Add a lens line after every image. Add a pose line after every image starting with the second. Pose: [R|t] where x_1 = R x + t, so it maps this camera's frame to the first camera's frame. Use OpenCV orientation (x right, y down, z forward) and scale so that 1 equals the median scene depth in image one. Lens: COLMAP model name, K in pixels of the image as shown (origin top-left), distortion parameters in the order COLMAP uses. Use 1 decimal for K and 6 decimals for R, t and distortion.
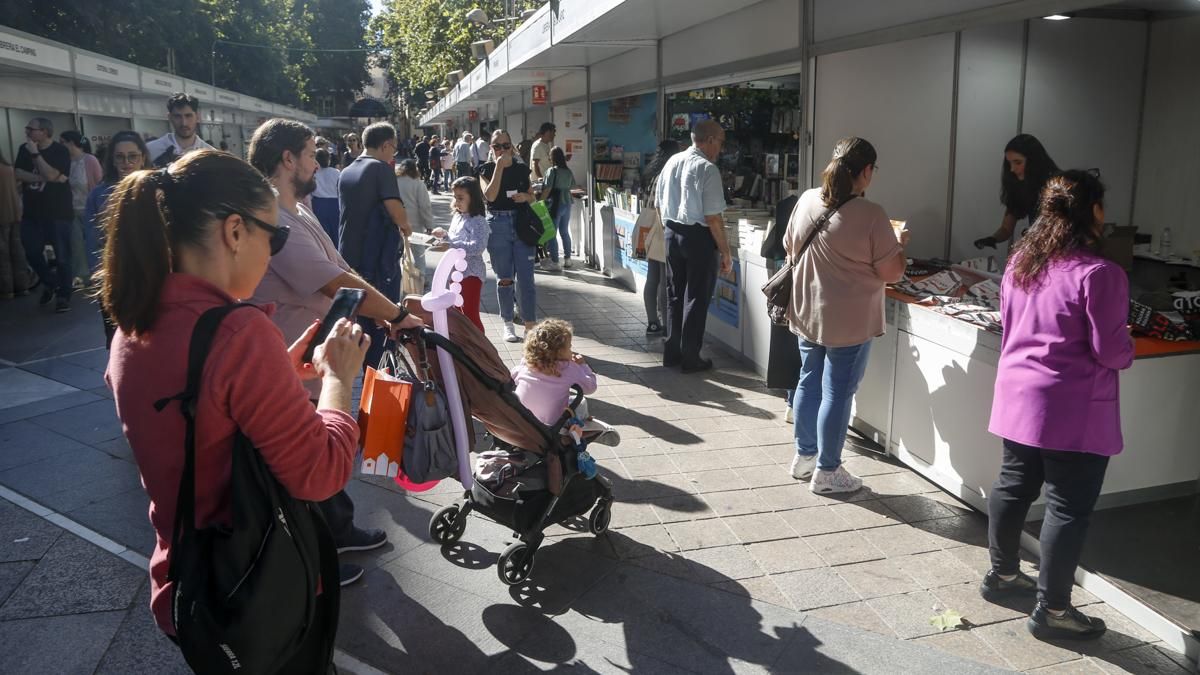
lens RADIAL K [[917.8, 0, 606.0], [0, 917.8, 341.0], [0, 0, 1]] dist [-0.047858, 0.006047]
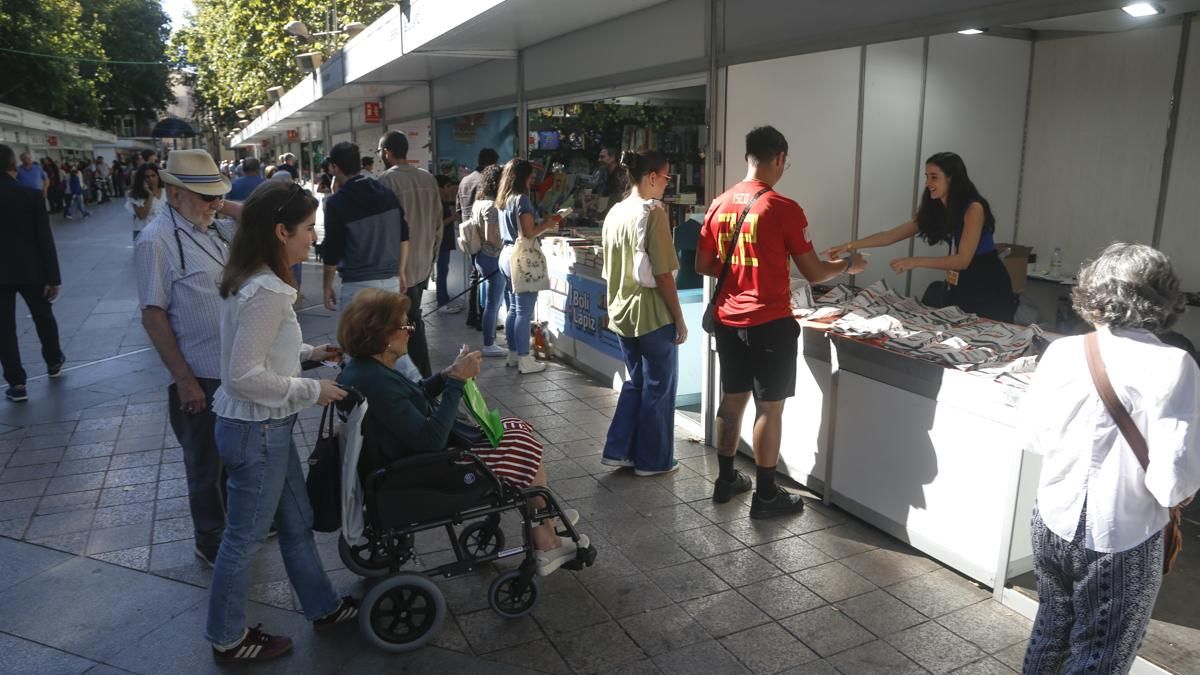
lens RADIAL K [[852.9, 0, 609.9], [0, 852.9, 377.3], [0, 0, 1]] dist [-0.074032, 0.045123]
pose [[0.975458, -0.052698, 0.213785, -0.024627], [0.045252, 0.998191, 0.039575, -0.013575], [-0.215483, -0.028930, 0.976079, 0.063407]]
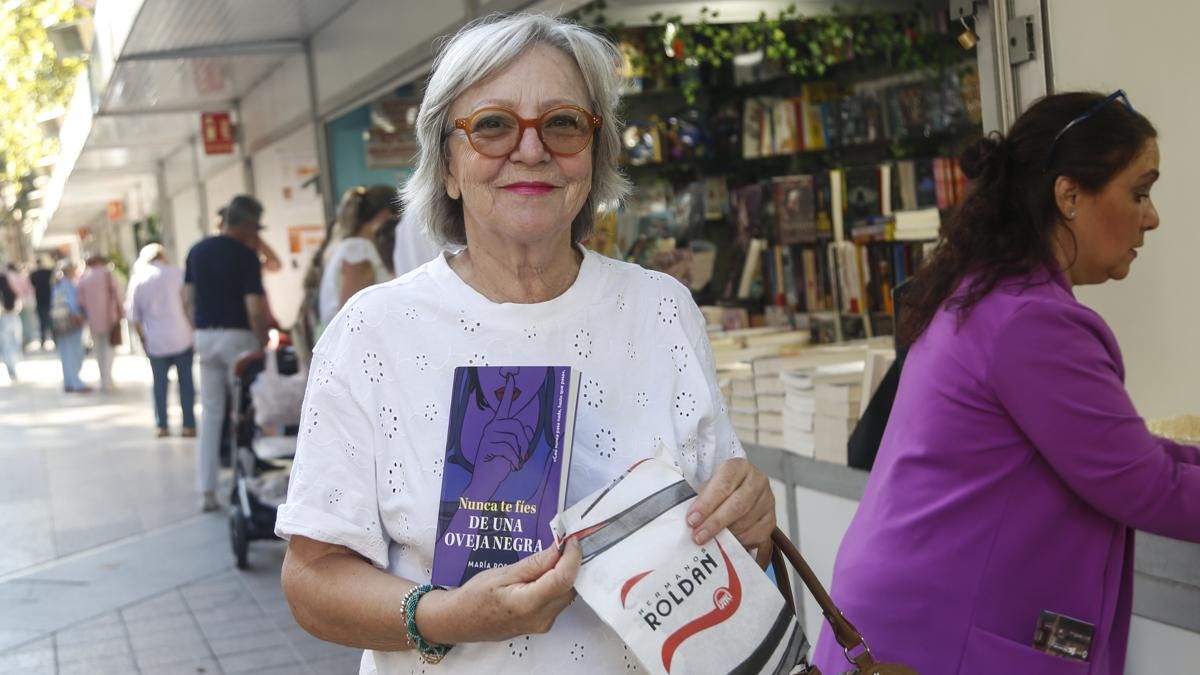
lens RADIAL K [[1514.2, 0, 595.0], [0, 1514.2, 339.1], [0, 0, 1]] dist [0.017023, 0.000000]
pose [[0.988911, -0.093604, 0.115297, 0.011191], [0.110613, 0.982285, -0.151264, -0.025706], [-0.099096, 0.162340, 0.981746, 0.190687]]
